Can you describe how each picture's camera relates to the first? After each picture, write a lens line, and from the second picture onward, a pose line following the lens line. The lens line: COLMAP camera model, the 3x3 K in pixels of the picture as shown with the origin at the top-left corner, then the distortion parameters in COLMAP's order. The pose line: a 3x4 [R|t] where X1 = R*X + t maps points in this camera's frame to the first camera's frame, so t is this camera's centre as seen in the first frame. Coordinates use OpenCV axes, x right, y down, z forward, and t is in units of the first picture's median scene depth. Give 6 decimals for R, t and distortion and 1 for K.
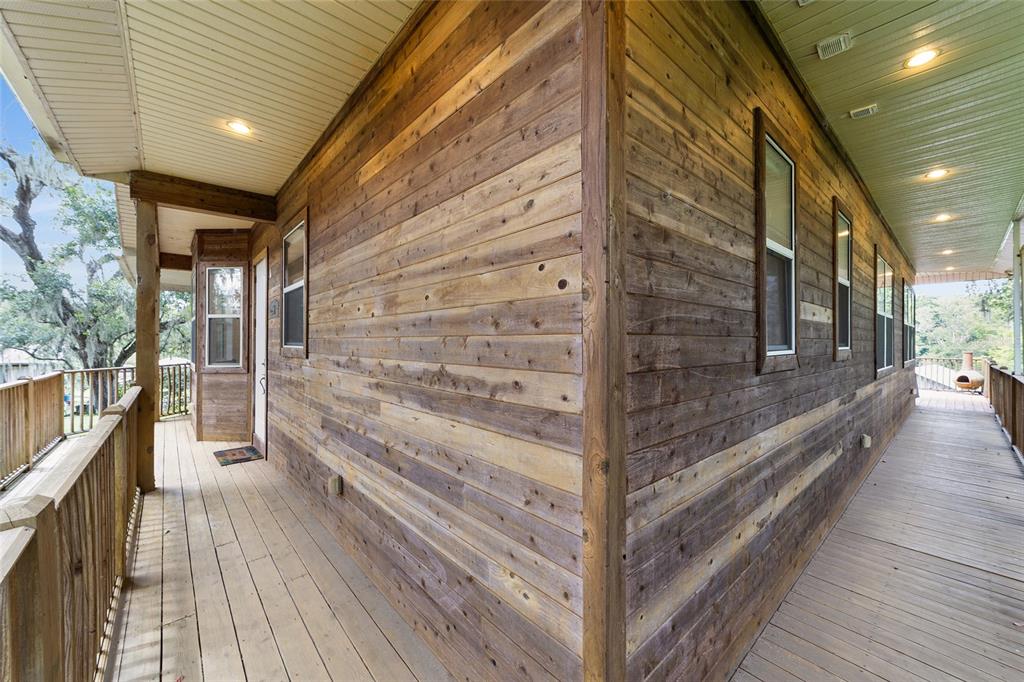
lens RADIAL K [[394.5, 0, 512.8], [0, 394.5, 341.0], [0, 0, 1]] dist [-0.011821, 0.005863]
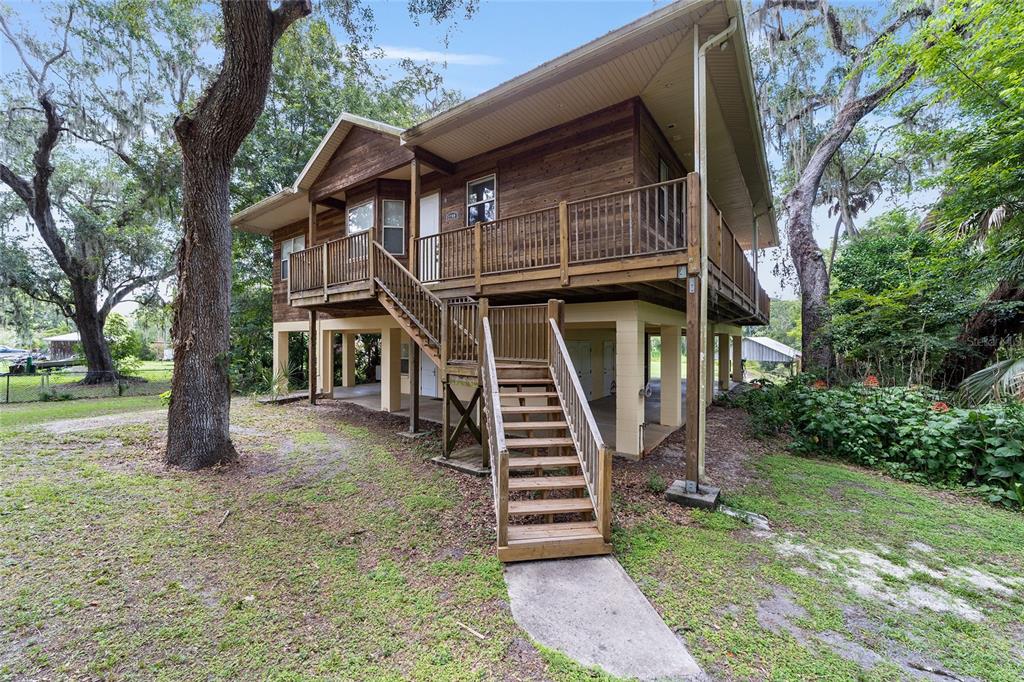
lens RADIAL K [[394.5, 0, 511.3], [0, 394.5, 339.7], [0, 0, 1]] dist [-0.011821, 0.005863]
pose [[0.976191, 0.003785, 0.216878, -1.864450], [-0.002524, 0.999978, -0.006091, 1.462217], [-0.216896, 0.005398, 0.976180, -2.800909]]
